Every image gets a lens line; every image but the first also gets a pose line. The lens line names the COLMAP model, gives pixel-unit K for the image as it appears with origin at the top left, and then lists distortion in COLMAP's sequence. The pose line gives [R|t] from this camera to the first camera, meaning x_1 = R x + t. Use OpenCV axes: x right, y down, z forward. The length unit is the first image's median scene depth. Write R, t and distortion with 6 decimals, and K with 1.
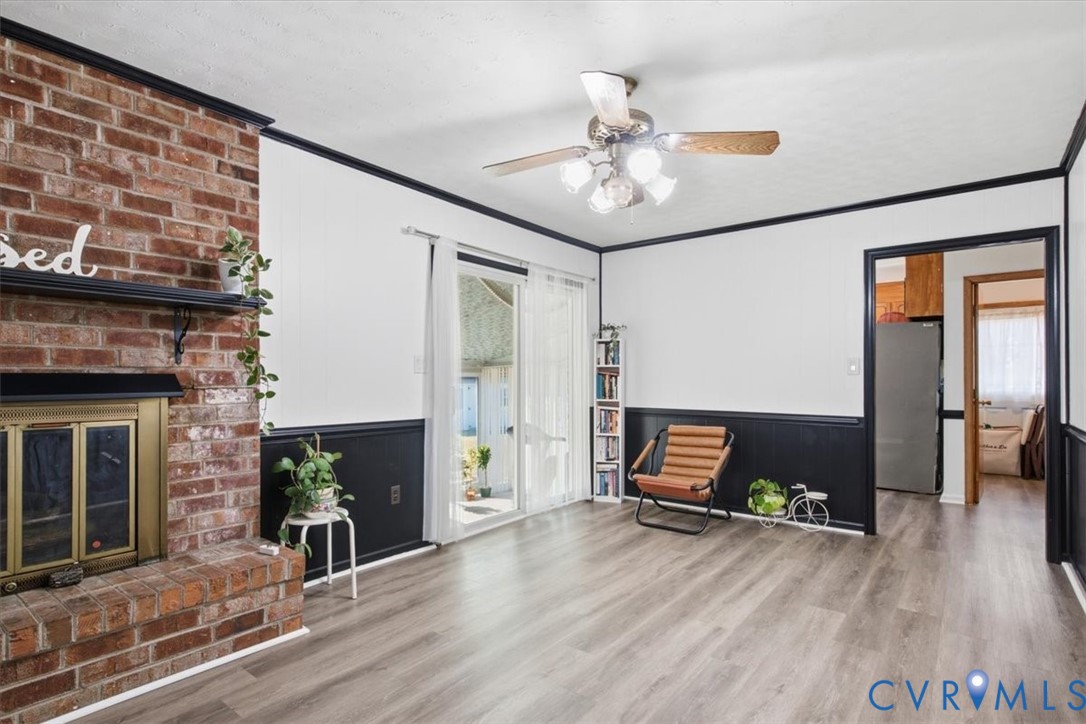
lens RADIAL K [[544.6, 0, 534.6], [0, 544.6, 382.0], [0, 0, 1]] dist [0.001539, -0.000097]
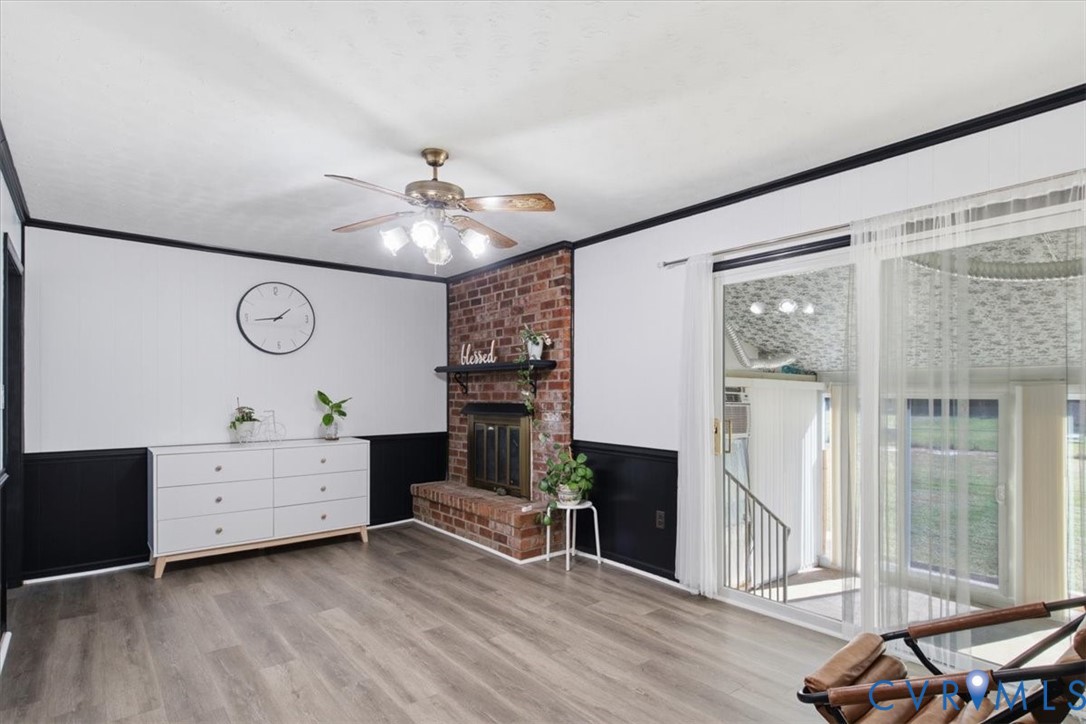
lens RADIAL K [[568.6, 0, 530.4], [0, 568.6, 383.7], [0, 0, 1]] dist [0.080178, -0.000454]
pose [[-0.233078, -0.014206, -0.972354, 1.096570], [-0.001386, 0.999897, -0.014276, -0.049386], [0.972457, -0.001980, -0.233074, 1.255206]]
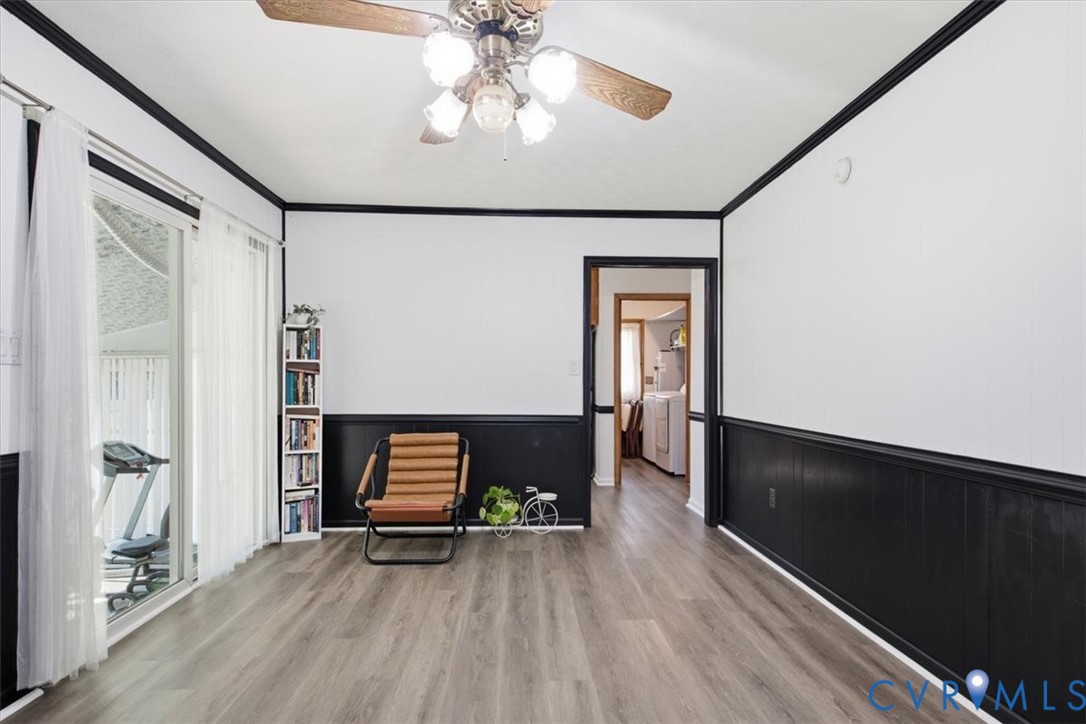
lens RADIAL K [[552.6, 0, 541.2], [0, 552.6, 383.1], [0, 0, 1]] dist [0.037430, -0.032456]
pose [[0.751679, -0.000350, 0.659529, -0.226779], [-0.000942, 0.999998, 0.001604, -0.000295], [-0.659528, -0.001826, 0.751678, 0.361554]]
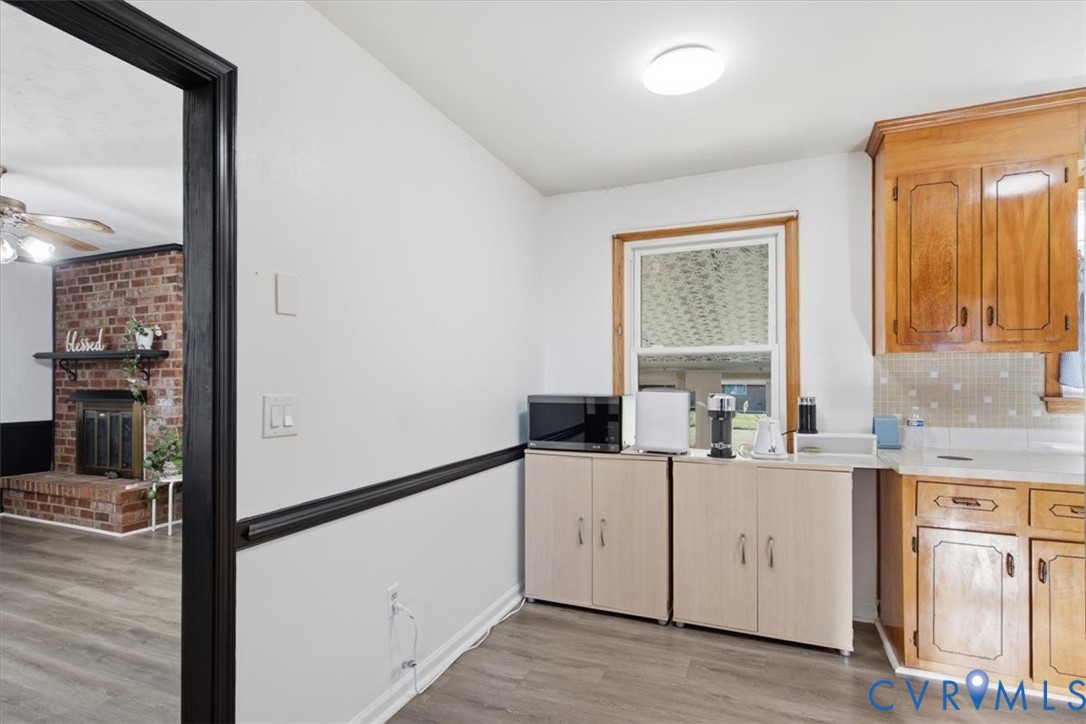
lens RADIAL K [[553.6, 0, 536.3], [0, 553.6, 375.3], [0, 0, 1]] dist [0.005897, 0.000786]
pose [[0.264407, -0.005442, -0.964396, 1.486673], [-0.000759, 0.999983, -0.005851, -0.051485], [0.964411, 0.002279, 0.264398, 1.603265]]
